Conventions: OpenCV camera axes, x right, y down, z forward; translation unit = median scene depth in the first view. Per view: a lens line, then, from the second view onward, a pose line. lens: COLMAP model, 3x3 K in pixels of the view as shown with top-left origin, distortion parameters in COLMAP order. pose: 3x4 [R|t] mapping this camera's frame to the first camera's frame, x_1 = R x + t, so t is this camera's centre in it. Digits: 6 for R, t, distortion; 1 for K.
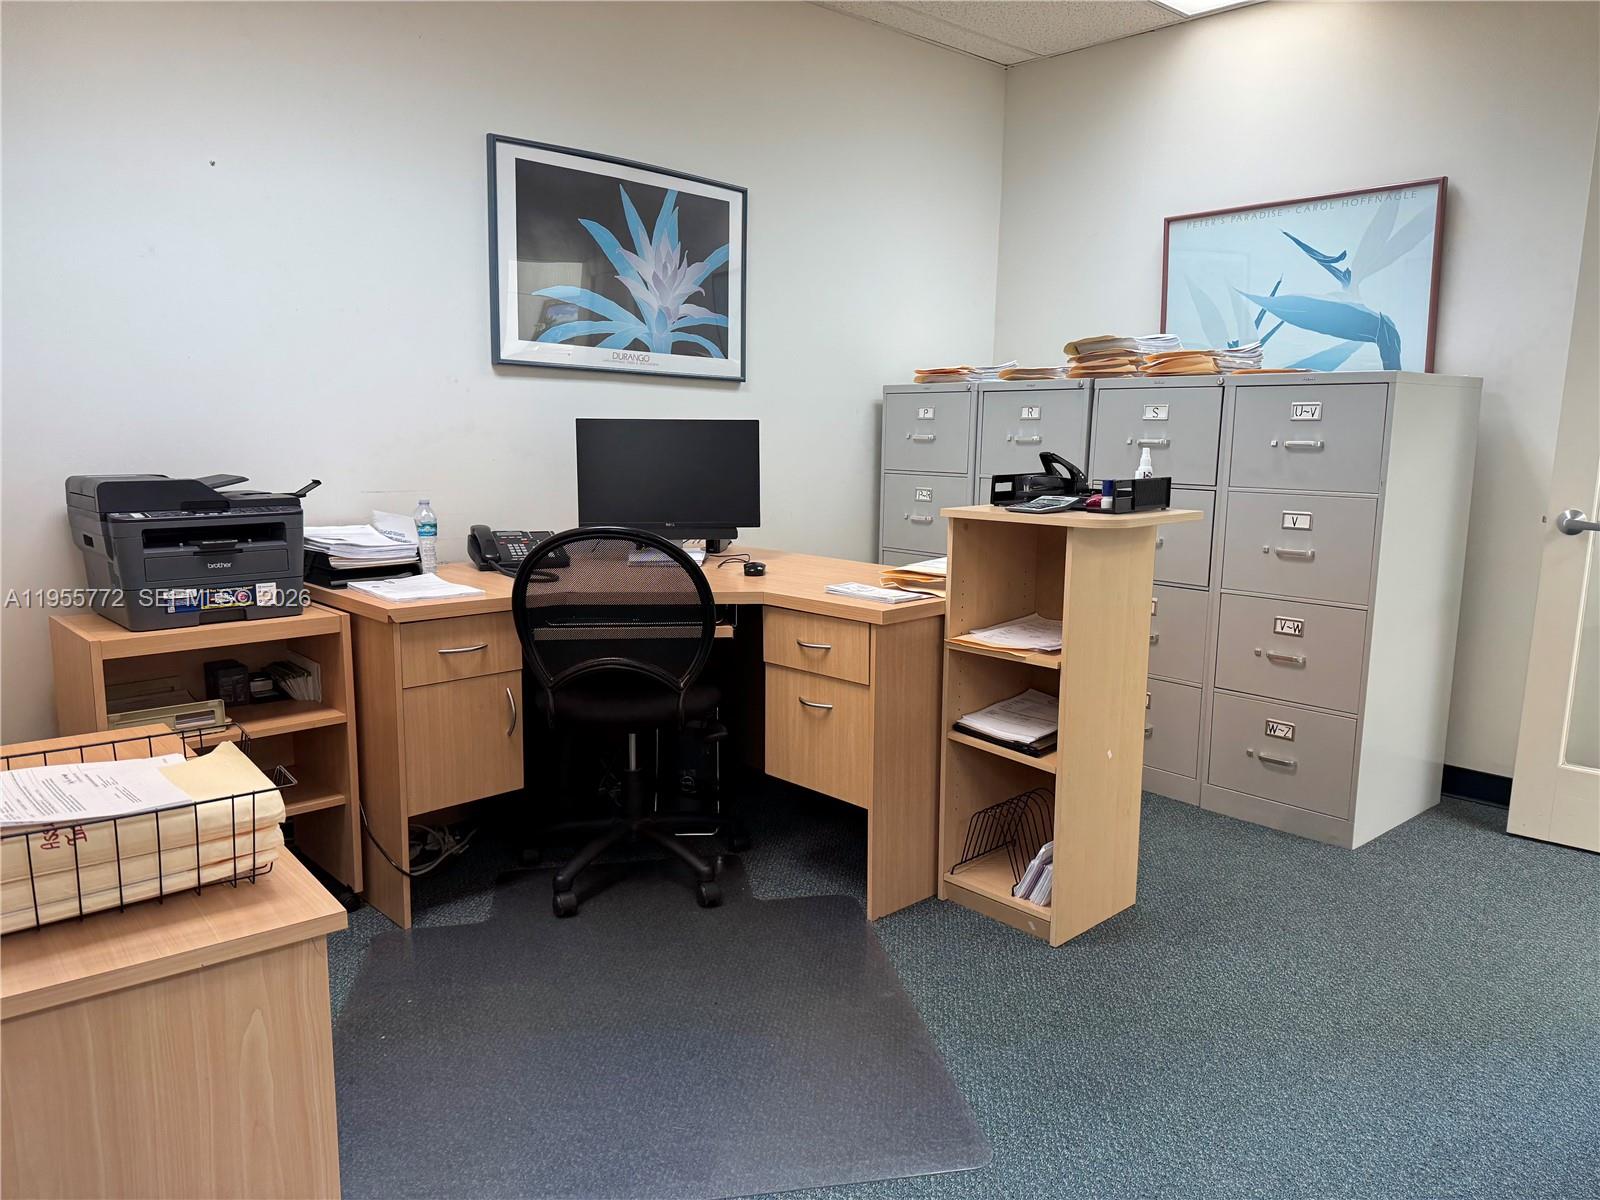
lens RADIAL K [[1133.5, 0, 813.1], [0, 1133.5, 613.3], [0, 0, 1]] dist [0.090489, -0.082032]
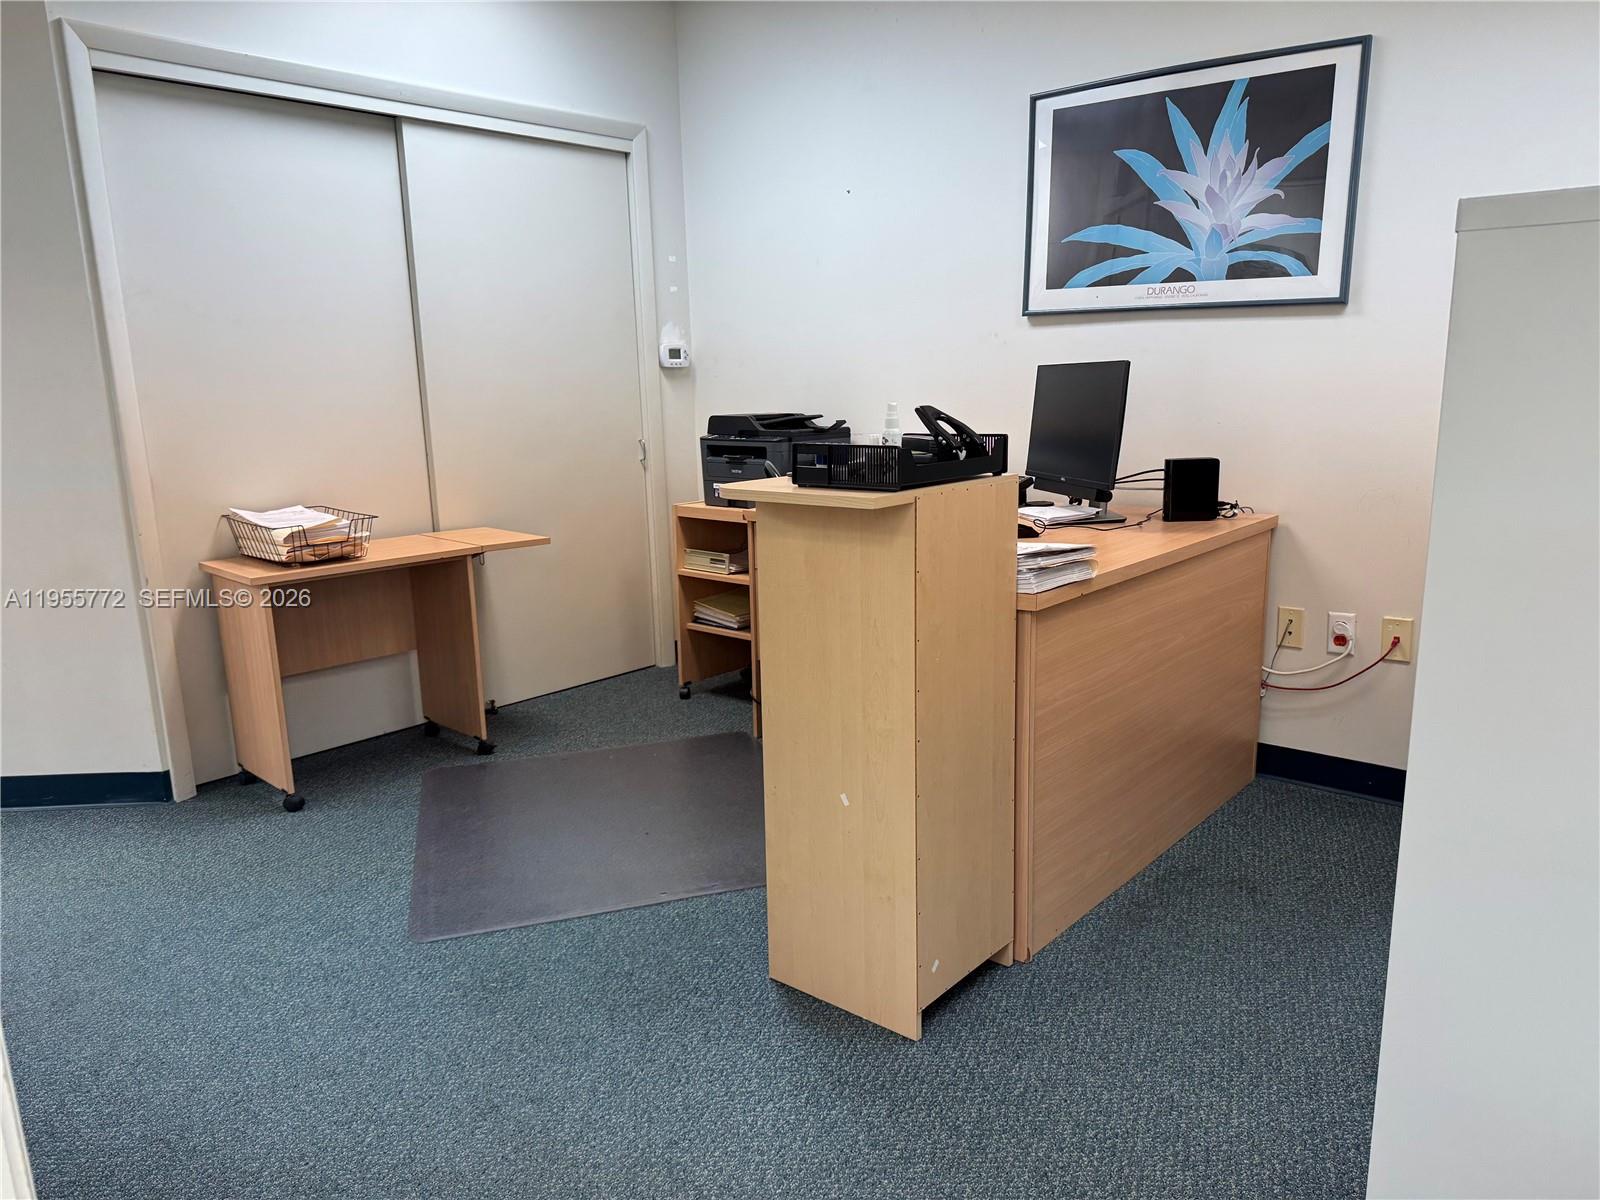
lens RADIAL K [[1117.9, 0, 795.1], [0, 1117.9, 594.1], [0, 0, 1]] dist [0.078122, -0.075168]
pose [[0.133289, 0.181389, -0.974337, 0.751015], [-0.139938, 0.976704, 0.162686, -0.102245], [0.981148, 0.114662, 0.155567, 0.643767]]
